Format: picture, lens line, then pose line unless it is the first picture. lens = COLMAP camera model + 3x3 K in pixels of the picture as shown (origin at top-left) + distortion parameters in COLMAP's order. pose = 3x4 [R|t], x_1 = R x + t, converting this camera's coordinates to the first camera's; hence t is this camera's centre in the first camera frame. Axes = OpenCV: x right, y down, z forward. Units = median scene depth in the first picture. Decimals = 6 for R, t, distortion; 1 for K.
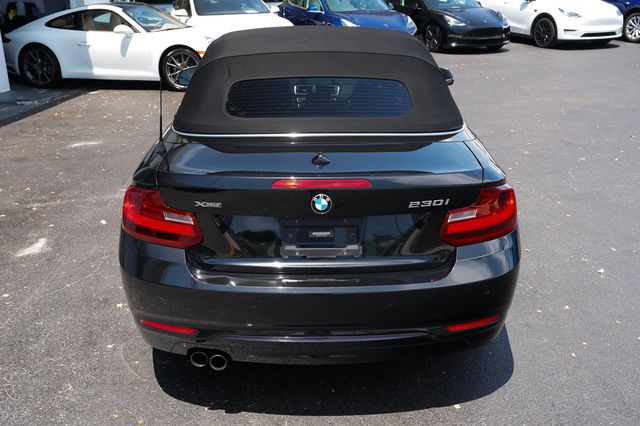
lens RADIAL K [[605.1, 0, 318.0], [0, 605.1, 210.8], [0, 0, 1]] dist [0.009592, 0.000000]
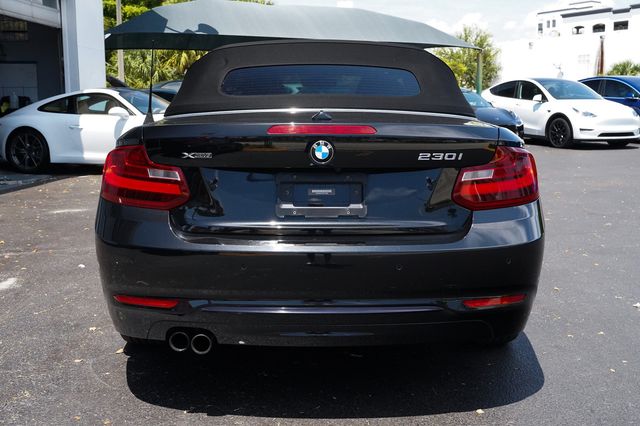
lens RADIAL K [[658.2, 0, 324.5], [0, 658.2, 213.8], [0, 0, 1]] dist [0.005172, 0.000000]
pose [[0.999963, 0.008165, 0.002875, 0.005897], [-0.007482, 0.982258, -0.187387, 0.212323], [-0.004354, 0.187358, 0.982282, 0.037663]]
